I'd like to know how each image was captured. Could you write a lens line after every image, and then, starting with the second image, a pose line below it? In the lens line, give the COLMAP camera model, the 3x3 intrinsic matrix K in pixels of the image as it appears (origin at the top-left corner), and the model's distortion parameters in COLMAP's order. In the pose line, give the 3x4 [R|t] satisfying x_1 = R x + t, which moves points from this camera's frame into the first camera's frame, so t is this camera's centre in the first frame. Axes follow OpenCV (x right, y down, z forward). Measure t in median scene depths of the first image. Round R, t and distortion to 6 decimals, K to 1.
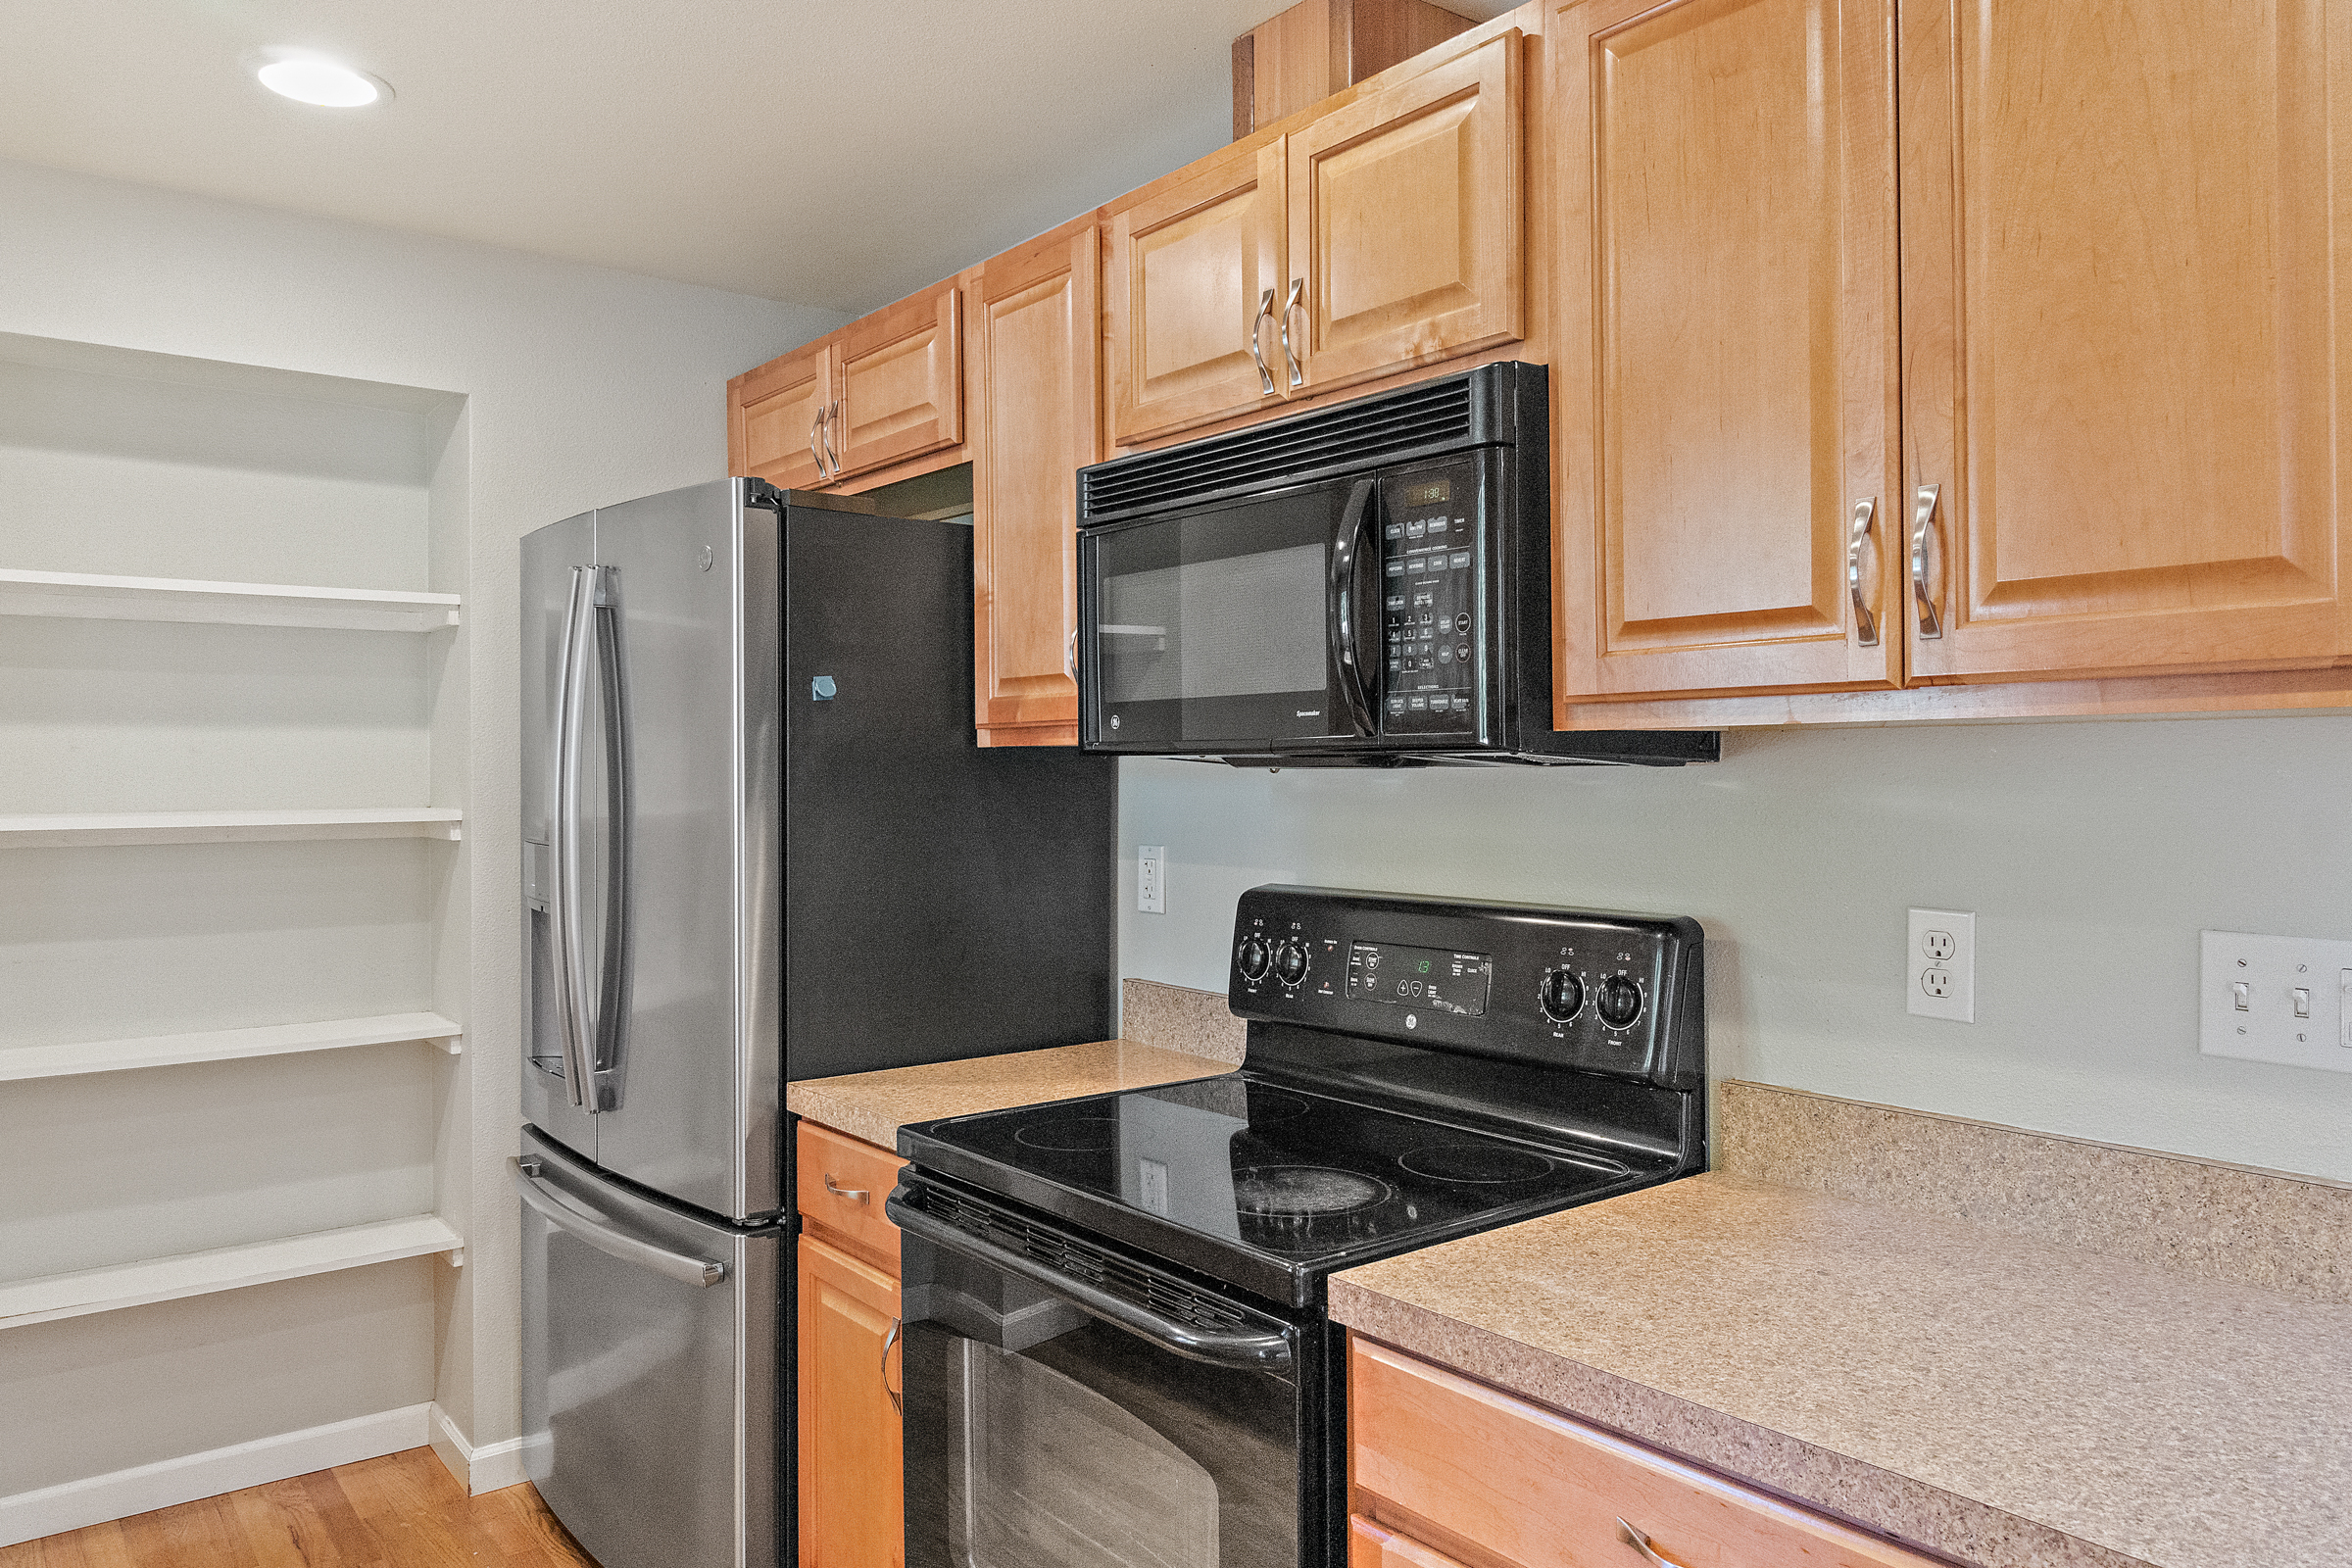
lens RADIAL K [[1623.7, 0, 1150.5], [0, 1623.7, 777.1], [0, 0, 1]] dist [-0.005245, 0.000713]
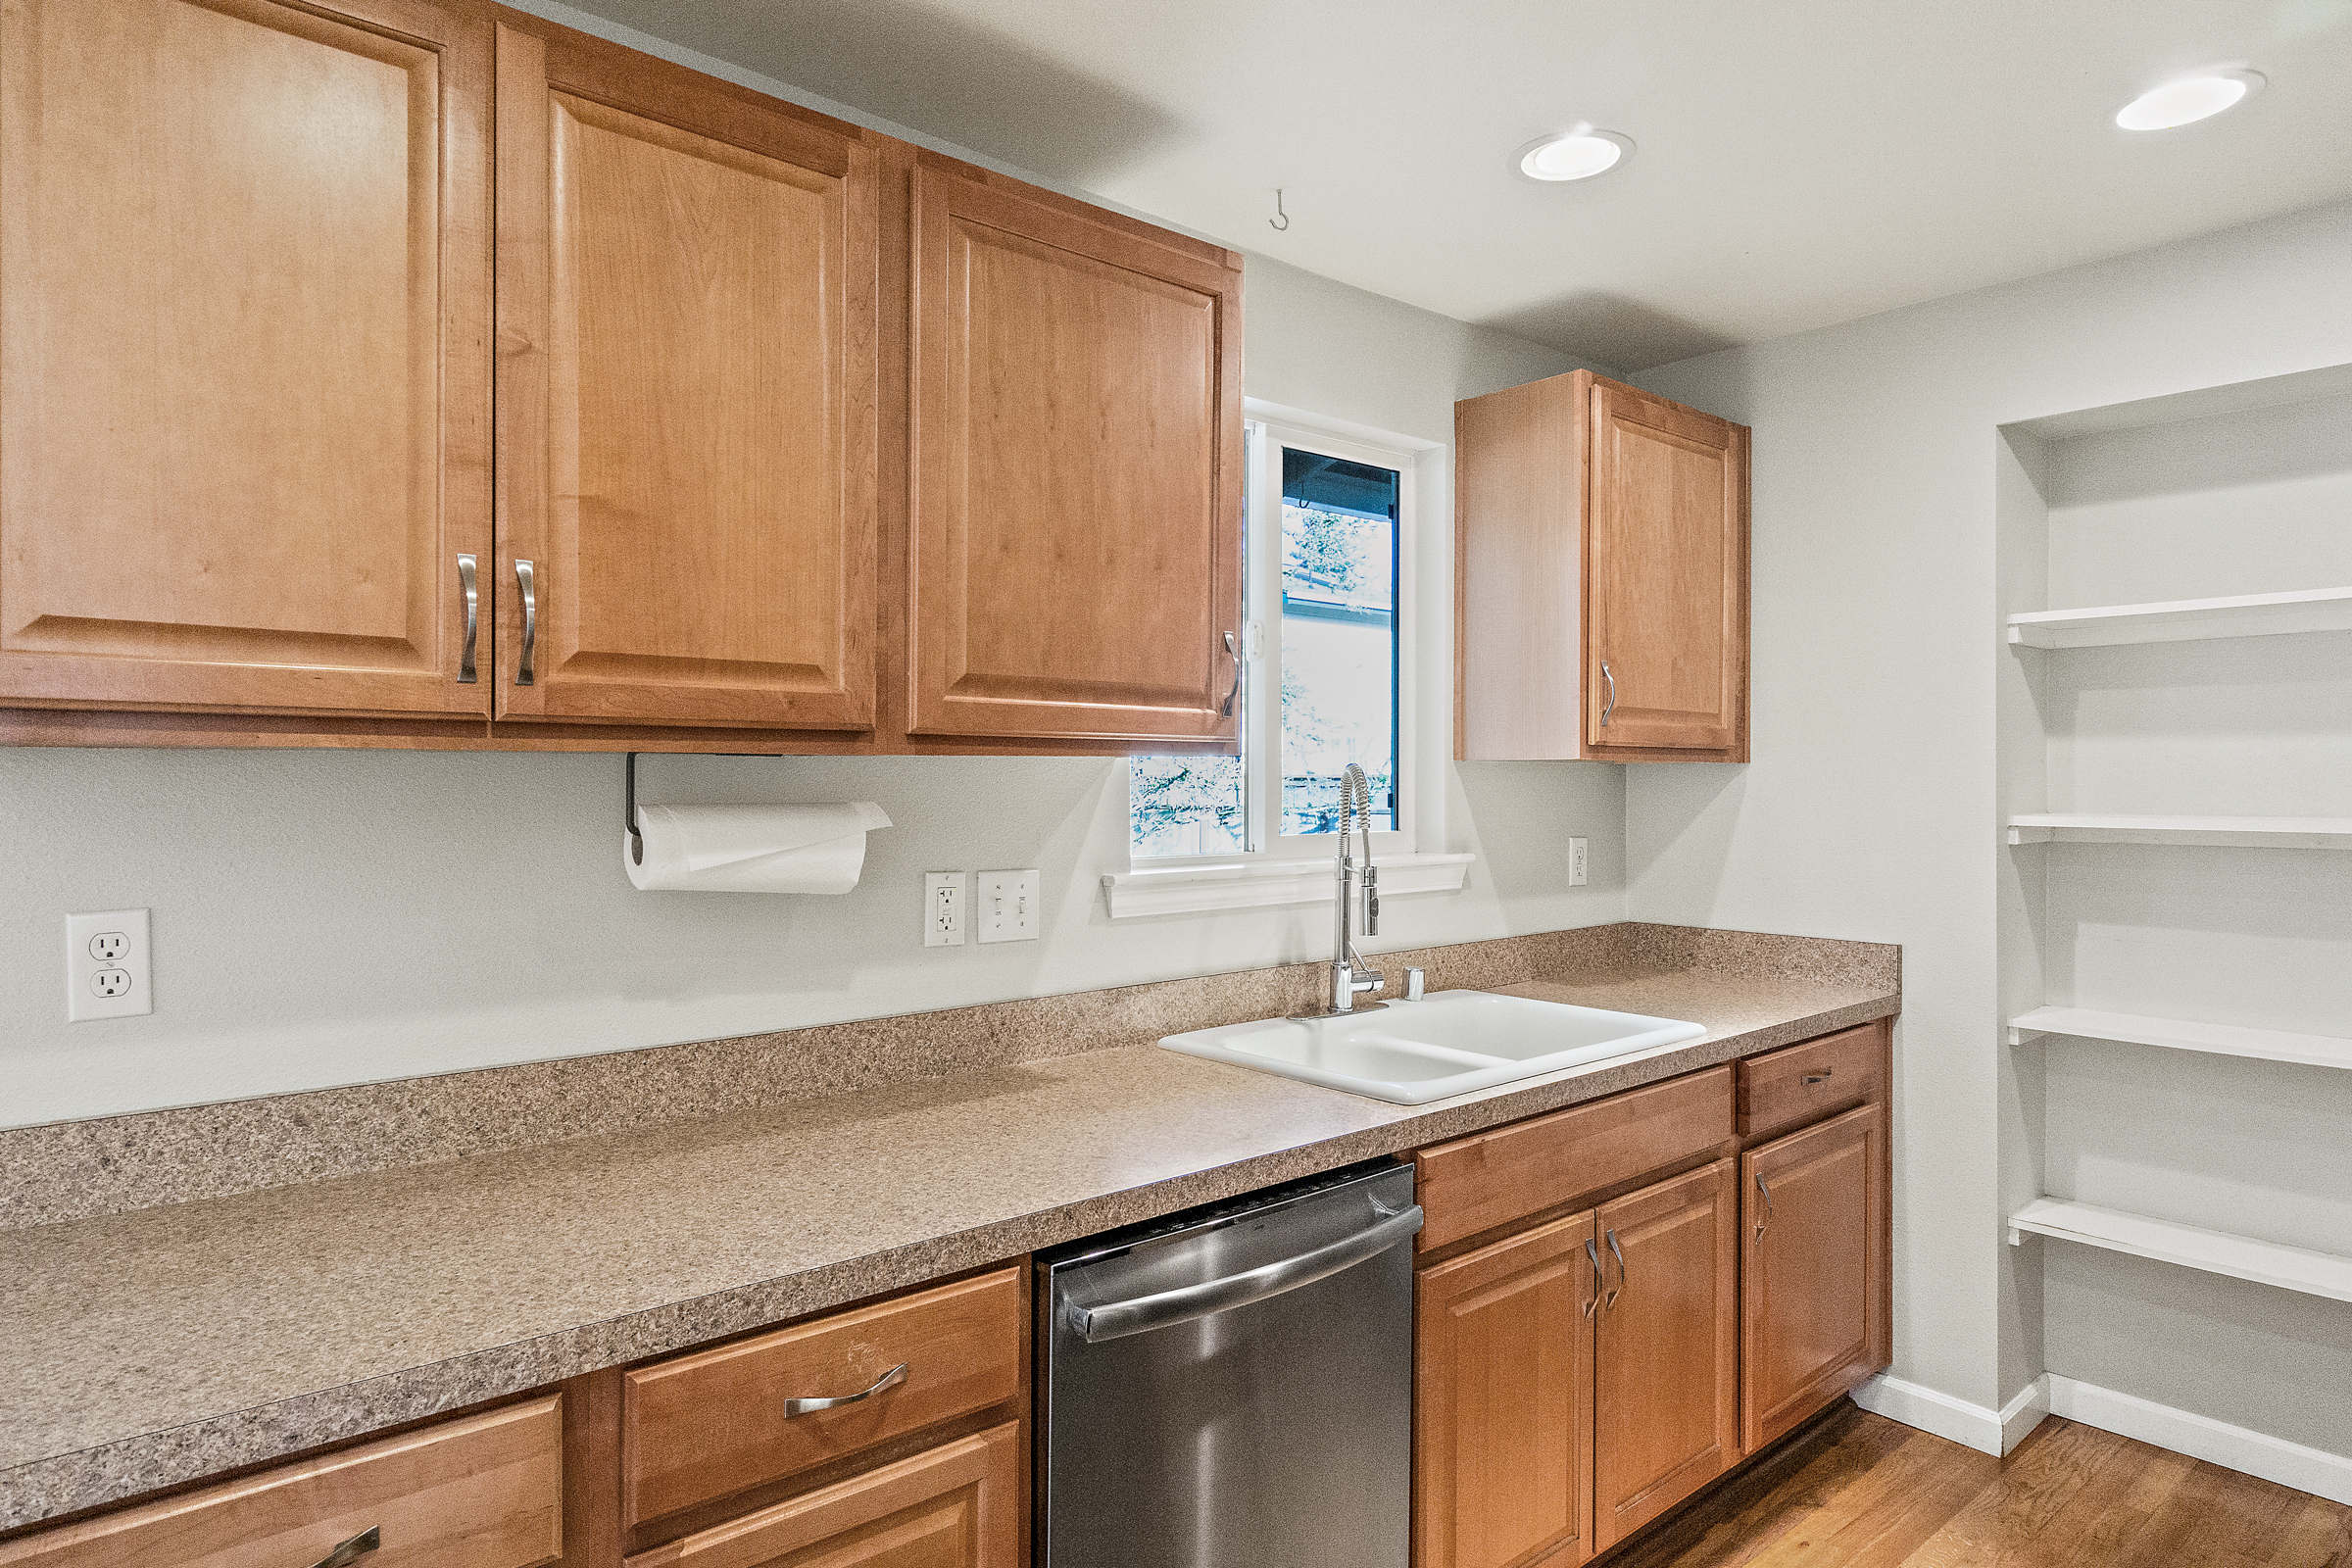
lens RADIAL K [[1360.6, 0, 1159.2], [0, 1360.6, 789.5], [0, 0, 1]] dist [0.002629, -0.001349]
pose [[0.029918, 0.012730, -0.999471, 0.291988], [-0.004791, 0.999909, 0.012592, -0.004410], [0.999541, 0.004411, 0.029976, 0.302290]]
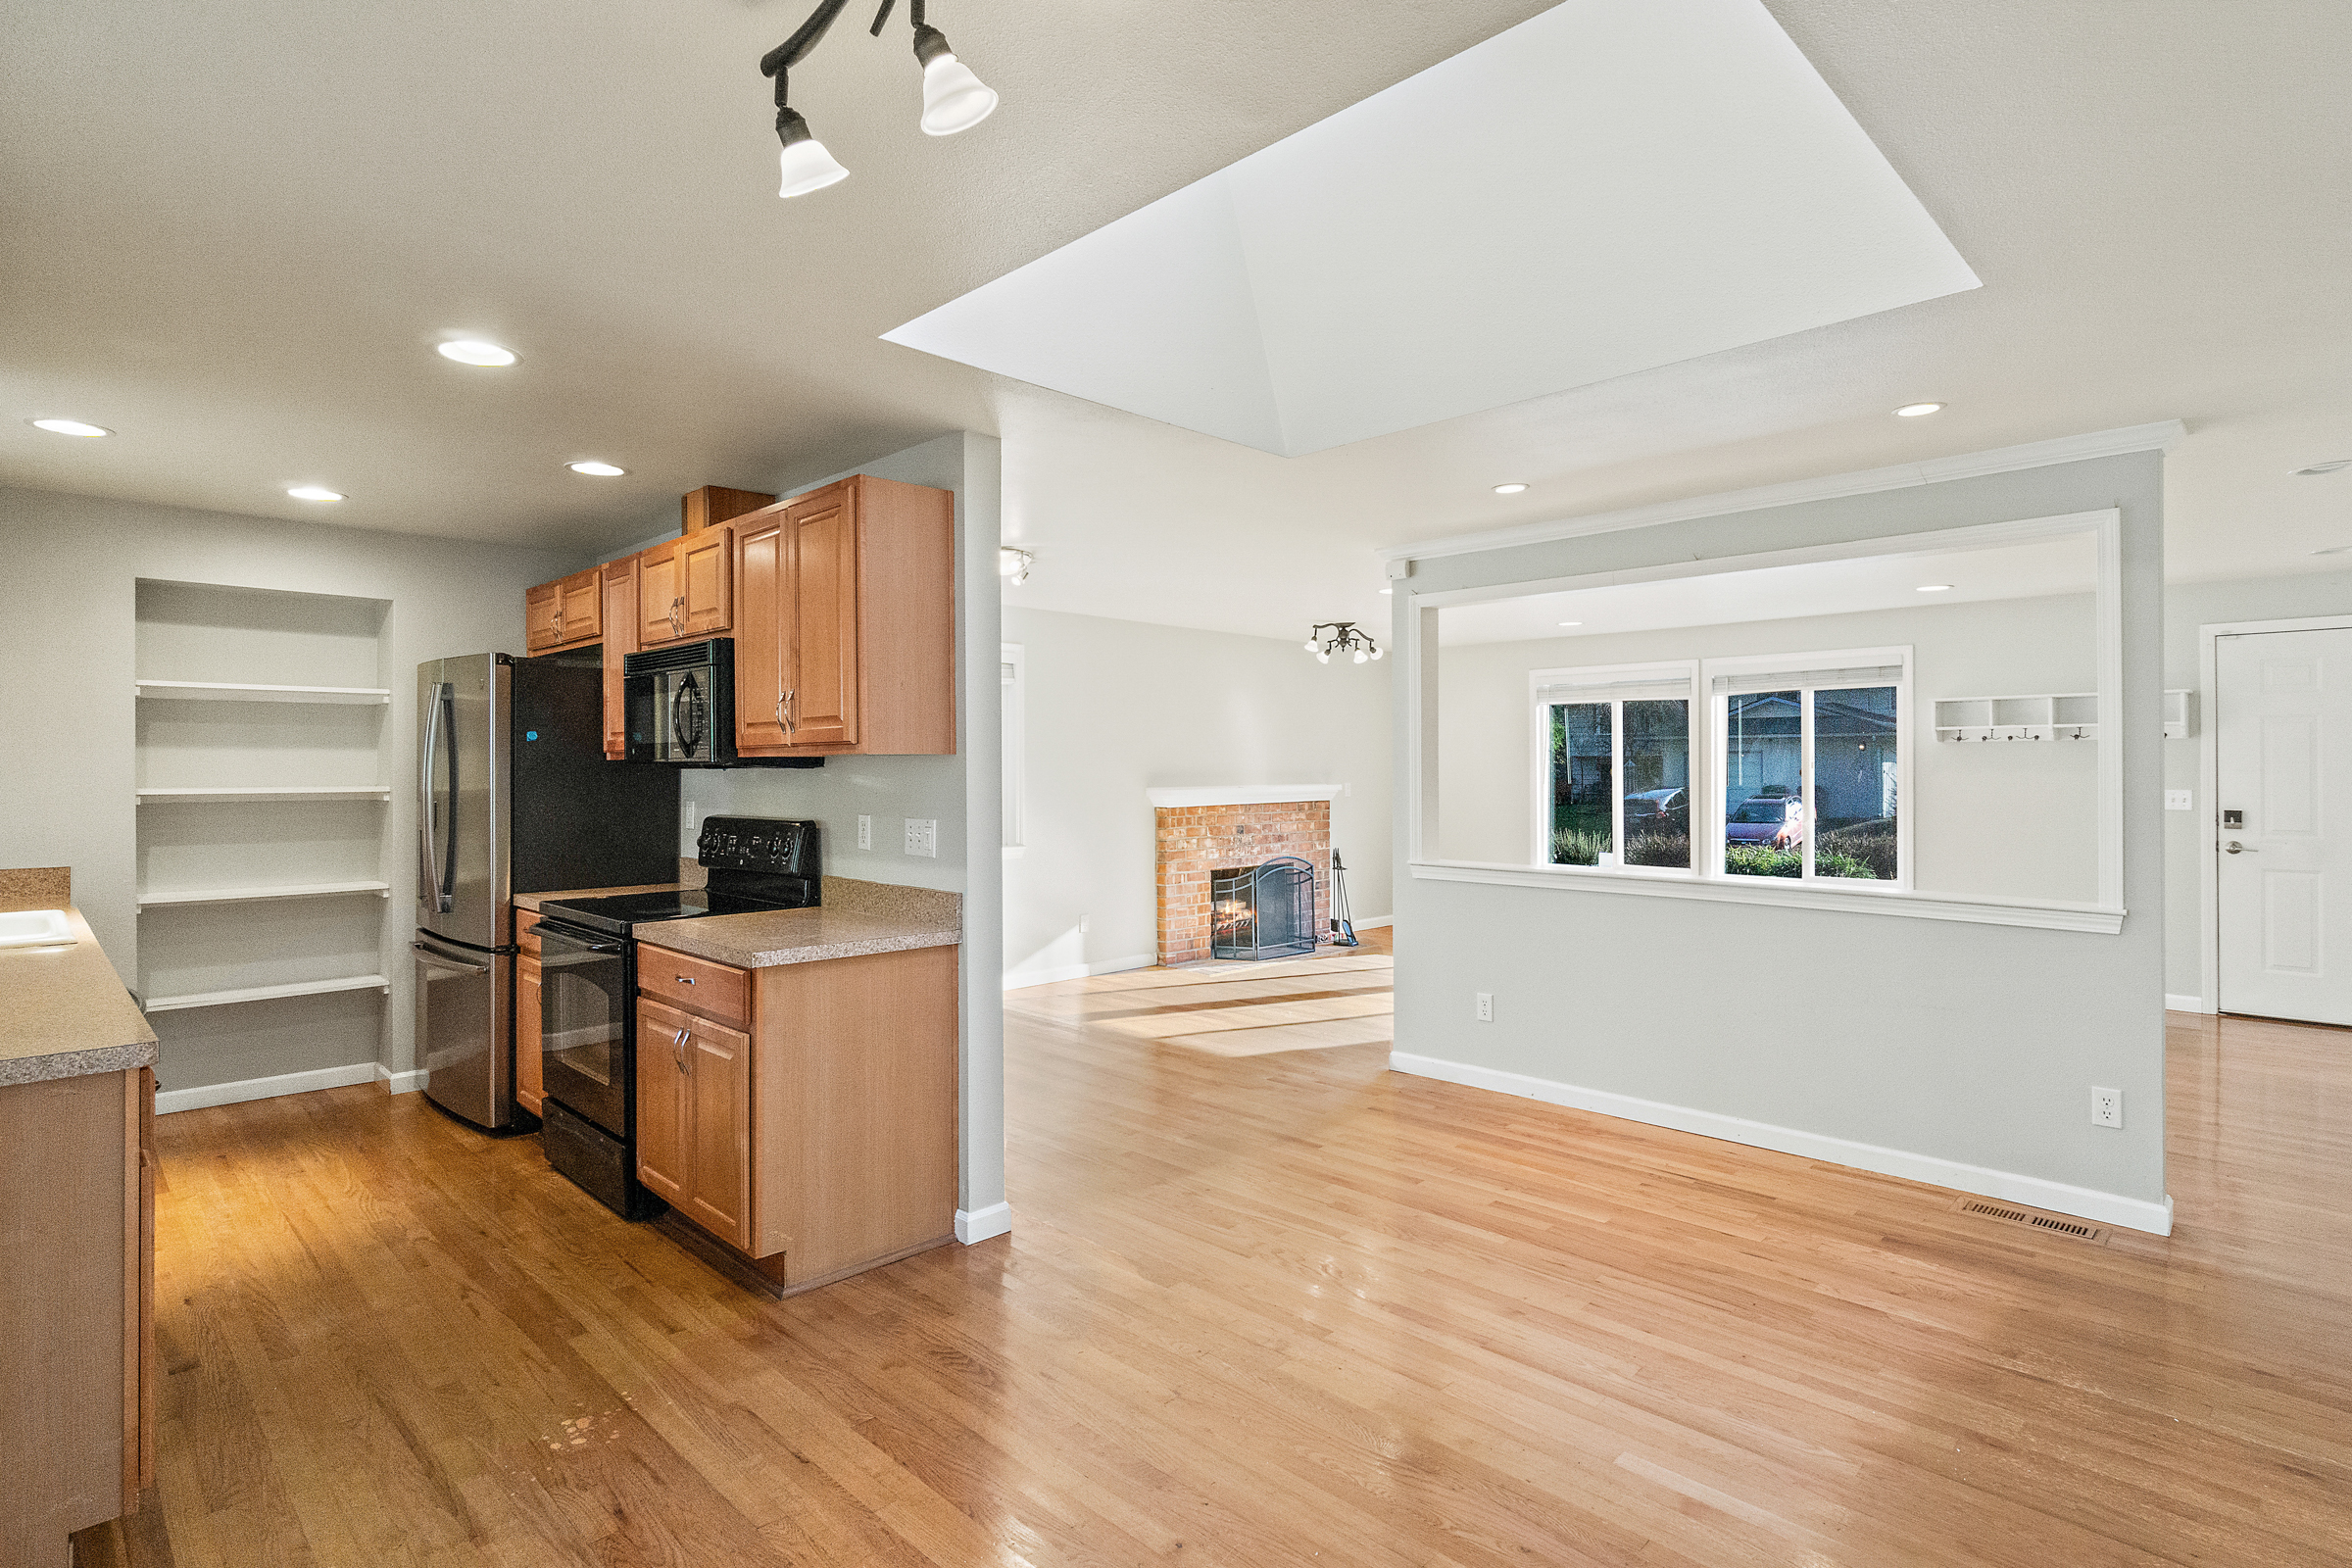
lens RADIAL K [[1197.0, 0, 1163.9], [0, 1197.0, 766.8], [0, 0, 1]] dist [-0.002999, -0.001040]
pose [[0.993146, 0.003109, 0.116838, 0.515548], [-0.002183, 0.999965, -0.008049, 0.004440], [-0.116859, 0.007739, 0.993118, -0.882163]]
